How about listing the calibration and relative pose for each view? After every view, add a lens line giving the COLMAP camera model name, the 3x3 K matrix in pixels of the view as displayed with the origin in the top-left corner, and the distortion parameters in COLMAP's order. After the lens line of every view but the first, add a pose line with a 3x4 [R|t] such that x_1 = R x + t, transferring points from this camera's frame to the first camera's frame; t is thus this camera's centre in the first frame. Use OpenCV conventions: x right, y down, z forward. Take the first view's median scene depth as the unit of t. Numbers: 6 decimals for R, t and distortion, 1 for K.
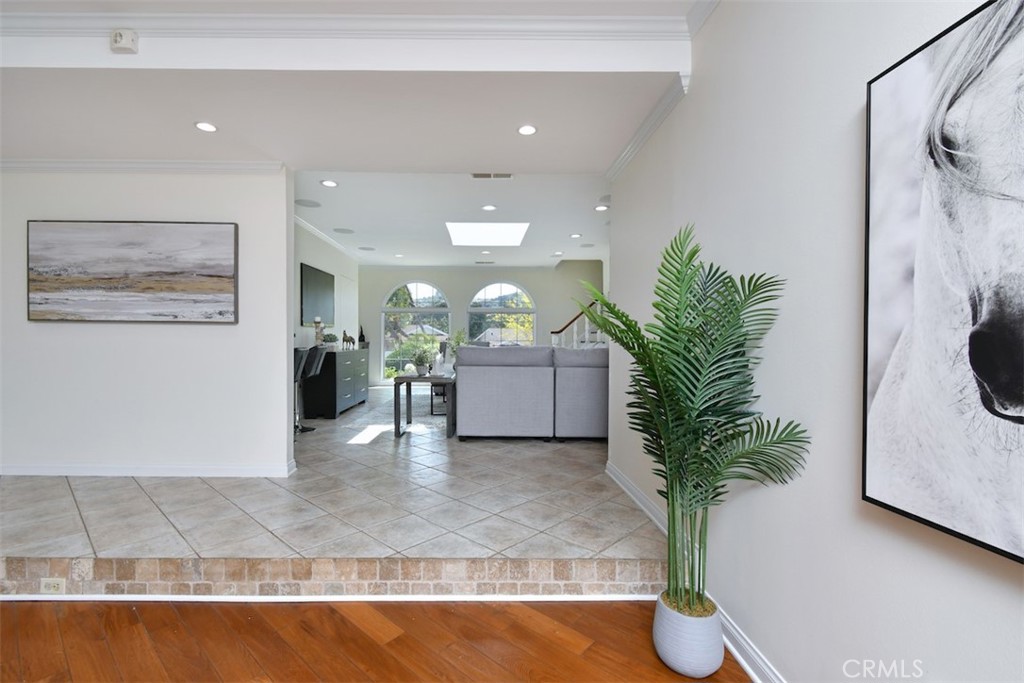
lens RADIAL K [[459.3, 0, 464.6], [0, 459.3, 340.7], [0, 0, 1]] dist [0.000414, -0.000010]
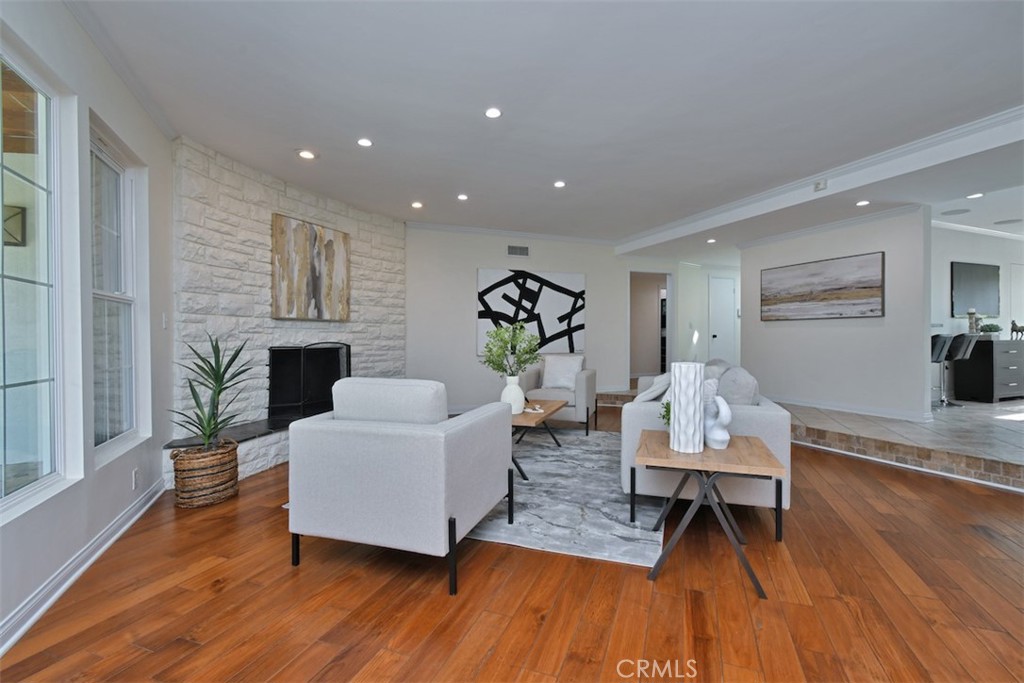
lens RADIAL K [[452.3, 0, 515.6], [0, 452.3, 343.4], [0, 0, 1]] dist [0.001149, -0.000754]
pose [[0.404058, 0.000680, -0.914733, 0.395948], [0.001904, 0.999997, 0.001585, 0.047756], [0.914732, -0.002382, 0.404055, -0.745882]]
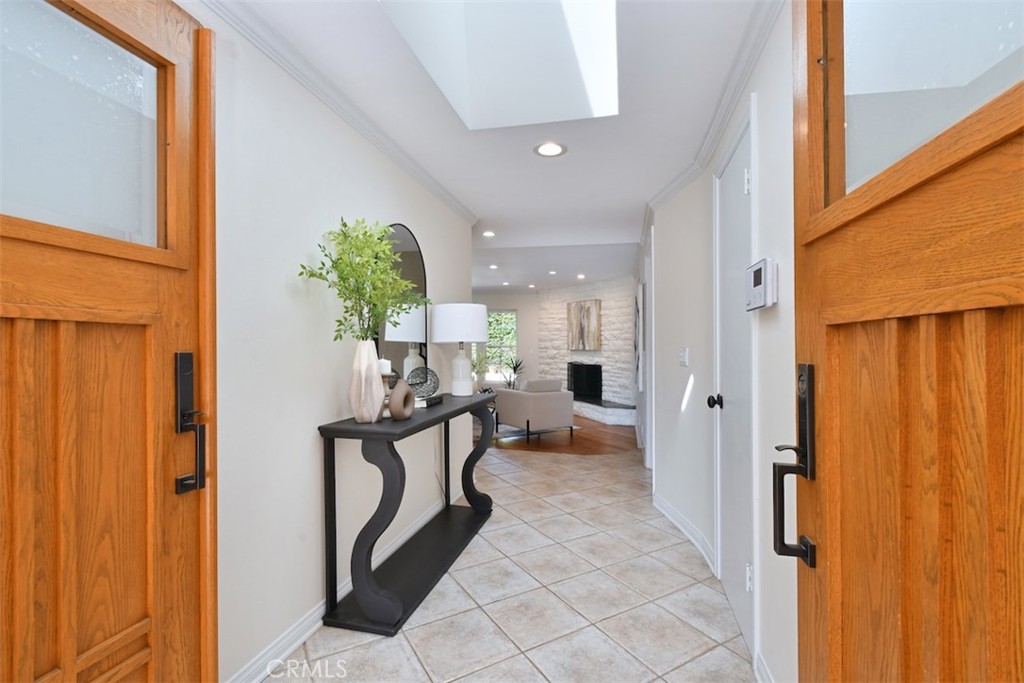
lens RADIAL K [[452.3, 0, 515.6], [0, 452.3, 343.4], [0, 0, 1]] dist [0.001149, -0.000754]
pose [[-0.977448, -0.021408, 0.210090, -1.380148], [-0.020836, 0.999771, 0.004936, -0.075037], [-0.210147, 0.000447, -0.977670, 2.100782]]
